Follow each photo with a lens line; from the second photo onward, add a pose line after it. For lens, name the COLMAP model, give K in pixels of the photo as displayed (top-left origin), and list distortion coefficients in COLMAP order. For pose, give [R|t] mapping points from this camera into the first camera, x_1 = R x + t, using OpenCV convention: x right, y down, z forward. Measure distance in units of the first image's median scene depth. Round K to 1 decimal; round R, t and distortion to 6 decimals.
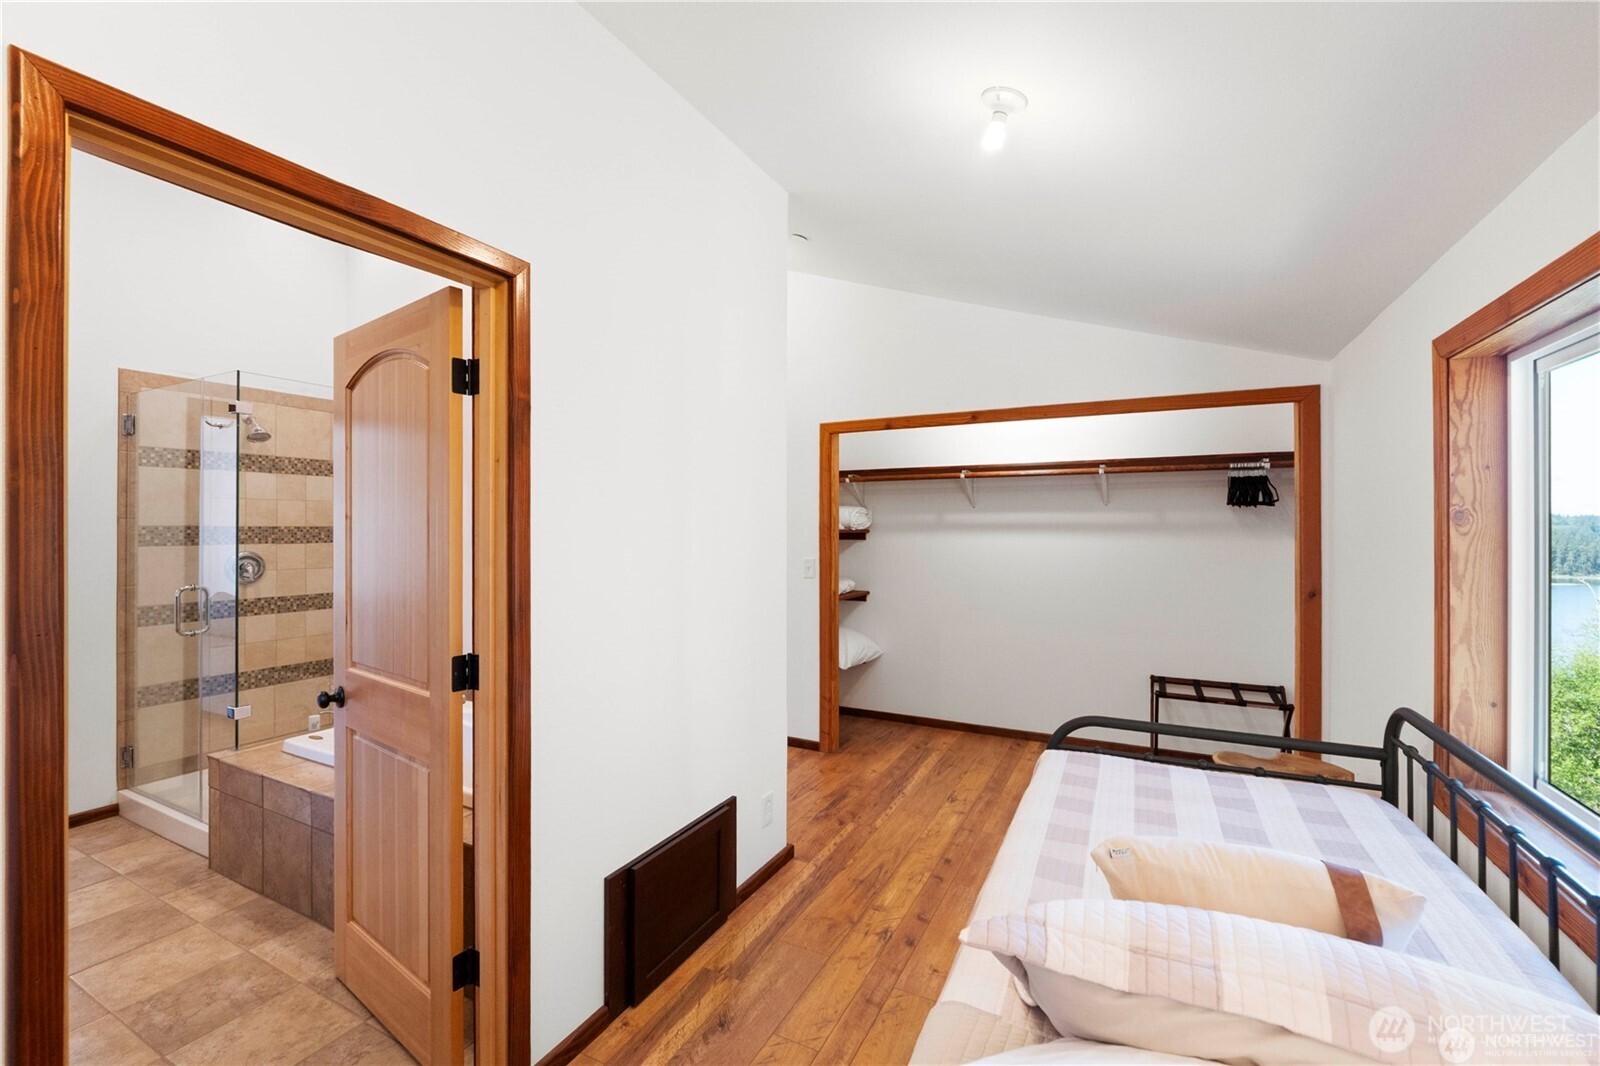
lens RADIAL K [[672.3, 0, 806.9], [0, 672.3, 528.1], [0, 0, 1]] dist [-0.012359, 0.000106]
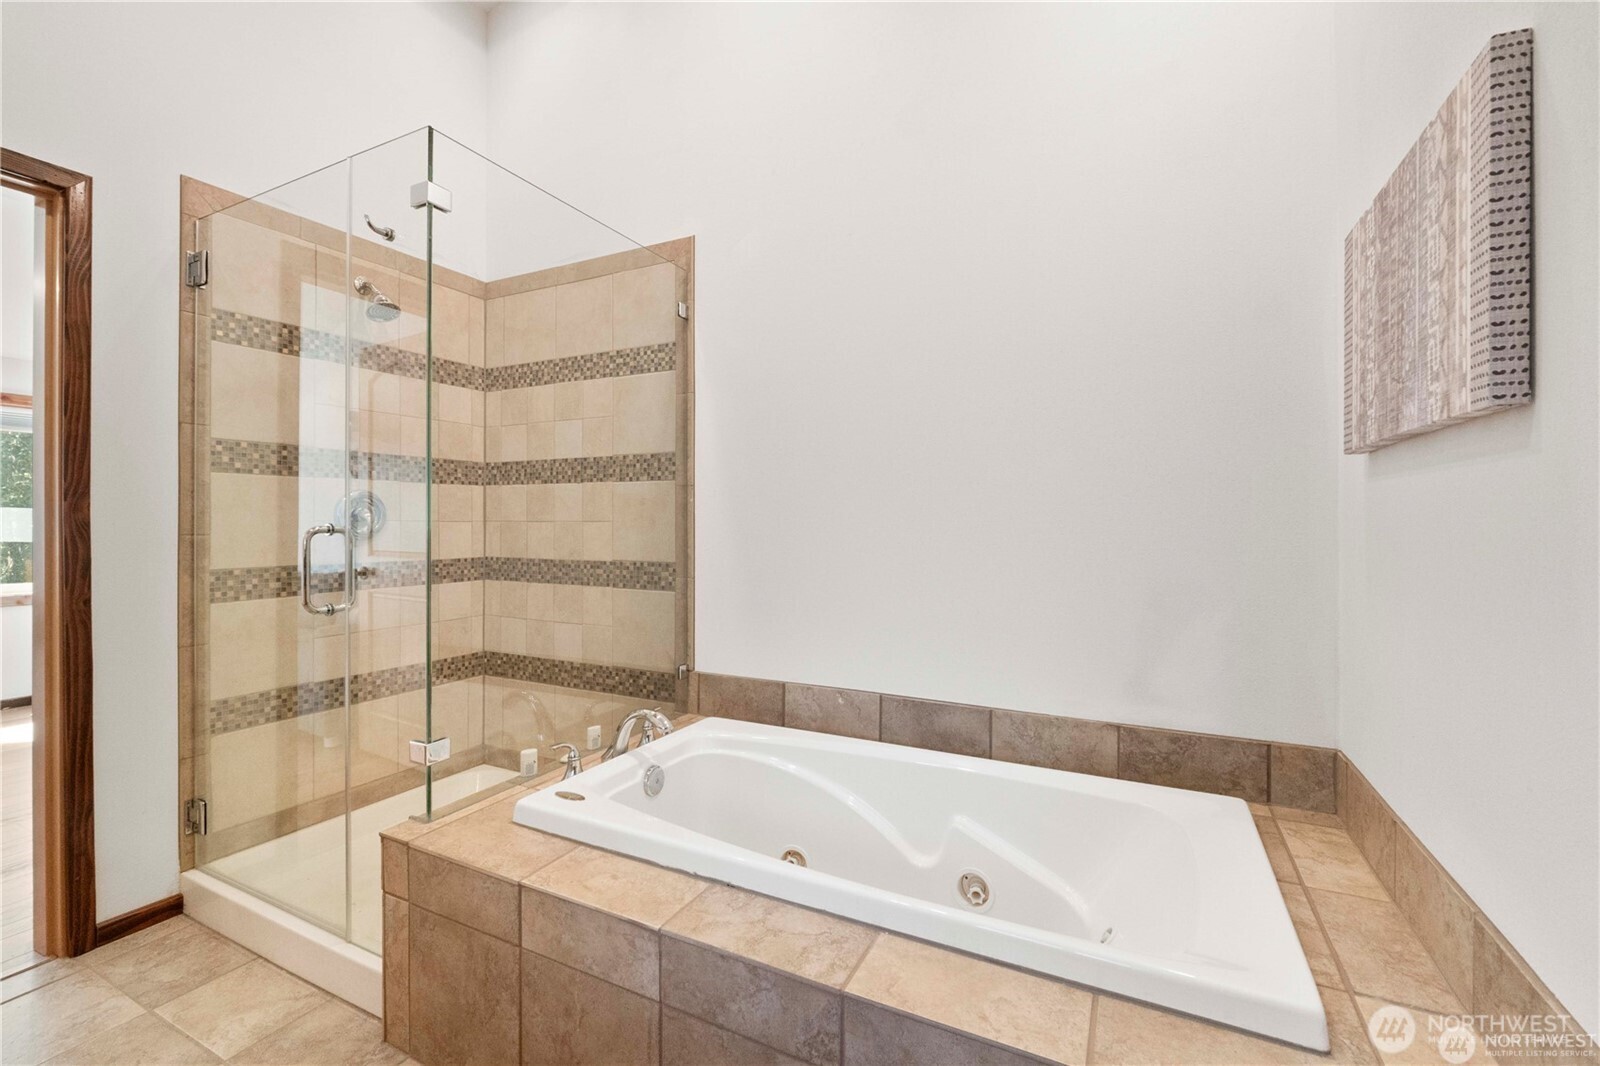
lens RADIAL K [[672.3, 0, 794.3], [0, 672.3, 526.9], [0, 0, 1]] dist [-0.012359, 0.000106]
pose [[0.999870, 0.002186, 0.015952, -0.477339], [-0.002273, 0.999983, 0.005396, 0.073956], [-0.015939, -0.005431, 0.999858, 0.376942]]
